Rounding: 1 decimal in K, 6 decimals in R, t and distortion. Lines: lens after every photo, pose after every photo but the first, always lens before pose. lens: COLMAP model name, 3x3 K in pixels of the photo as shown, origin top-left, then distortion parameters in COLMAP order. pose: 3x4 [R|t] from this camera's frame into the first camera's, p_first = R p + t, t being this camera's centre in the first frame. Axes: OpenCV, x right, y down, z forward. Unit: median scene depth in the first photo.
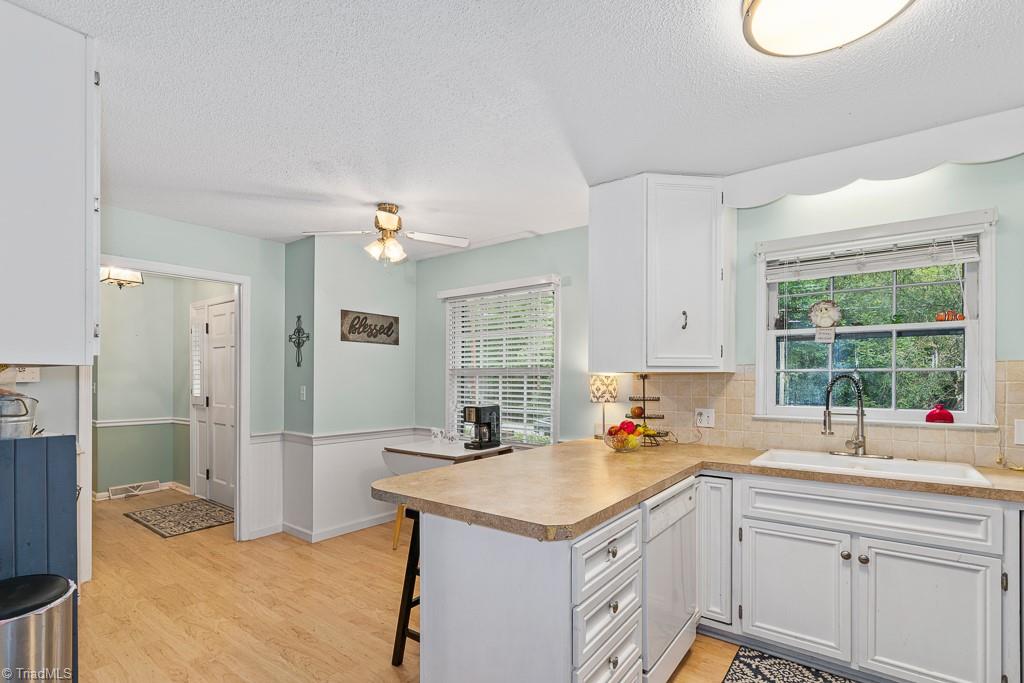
lens RADIAL K [[471.6, 0, 515.4], [0, 471.6, 384.1], [0, 0, 1]] dist [-0.007147, 0.004142]
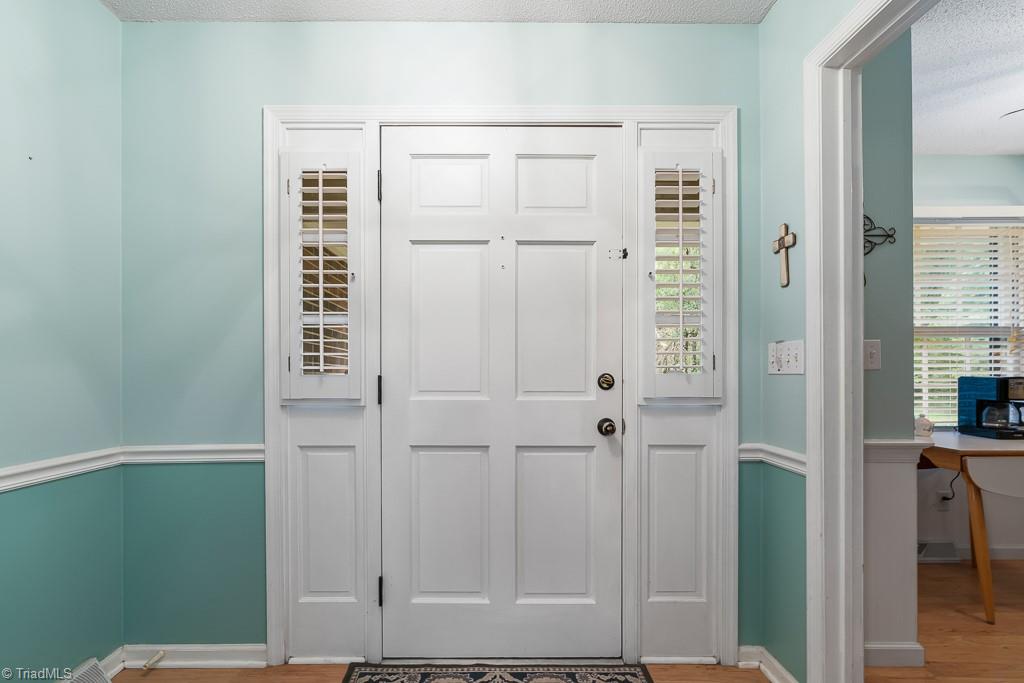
lens RADIAL K [[471.6, 0, 503.6], [0, 471.6, 376.0], [0, 0, 1]] dist [-0.007147, 0.004142]
pose [[0.795534, -0.003401, 0.605900, -1.572944], [0.011097, 0.999898, -0.008957, 0.064834], [-0.605808, 0.013849, 0.795490, 1.291350]]
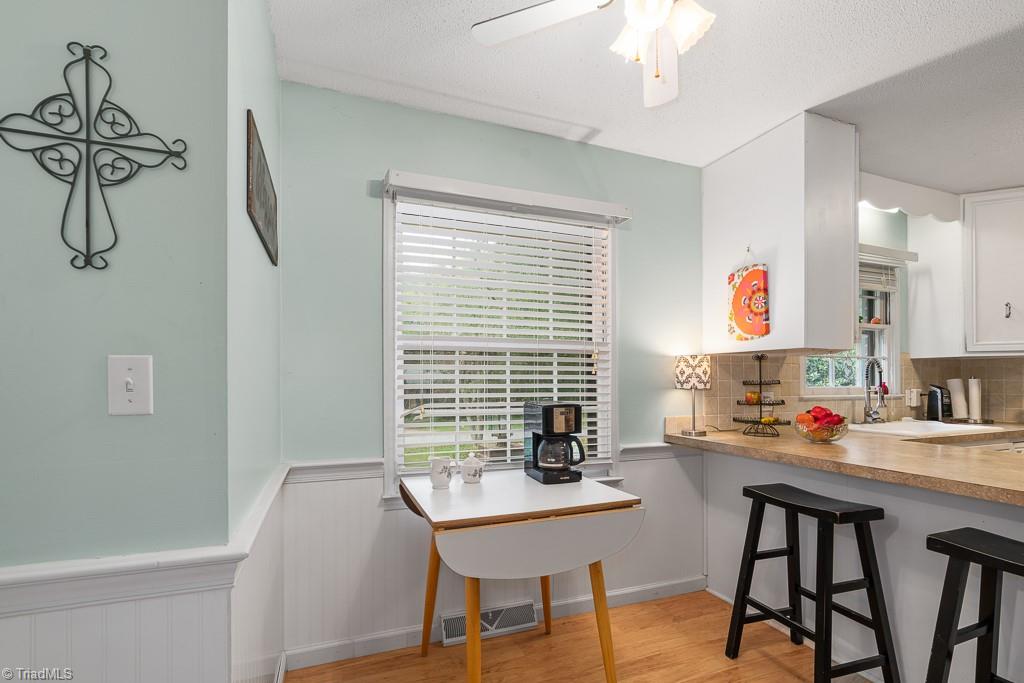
lens RADIAL K [[471.6, 0, 514.8], [0, 471.6, 386.3], [0, 0, 1]] dist [-0.007147, 0.004142]
pose [[0.533615, -0.014608, 0.845602, -0.834926], [0.005376, 0.999889, 0.013880, 0.028185], [-0.845711, -0.002861, 0.533634, 1.080096]]
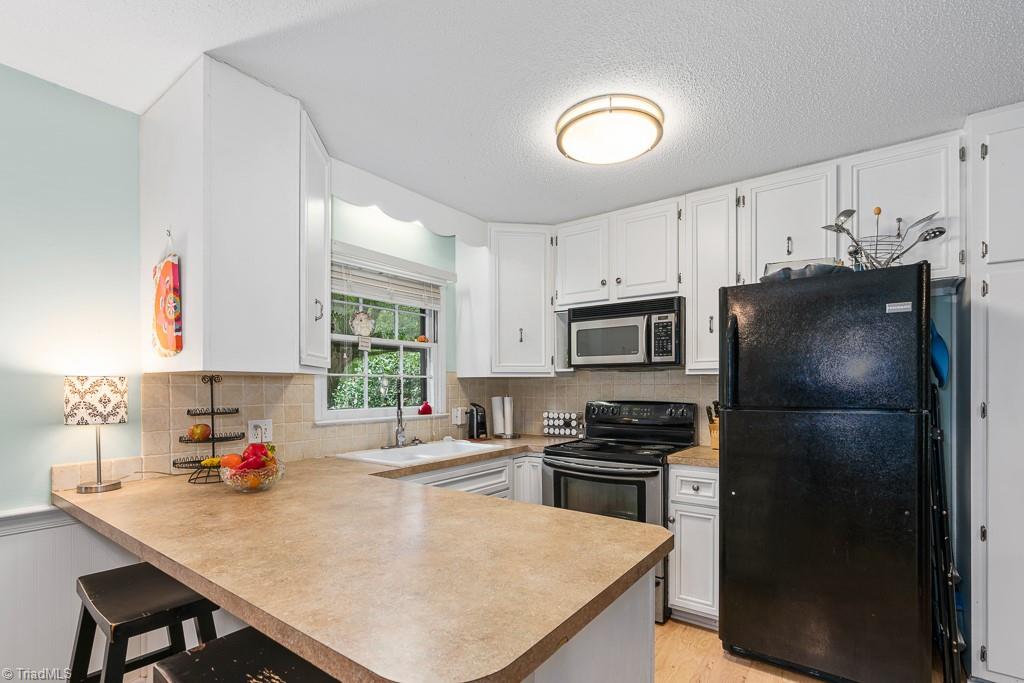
lens RADIAL K [[471.6, 0, 513.6], [0, 471.6, 392.8], [0, 0, 1]] dist [-0.007147, 0.004142]
pose [[0.019902, -0.016631, 0.999664, -0.453967], [0.009550, 0.999819, 0.016444, -0.003417], [-0.999756, 0.009219, 0.020057, 0.646357]]
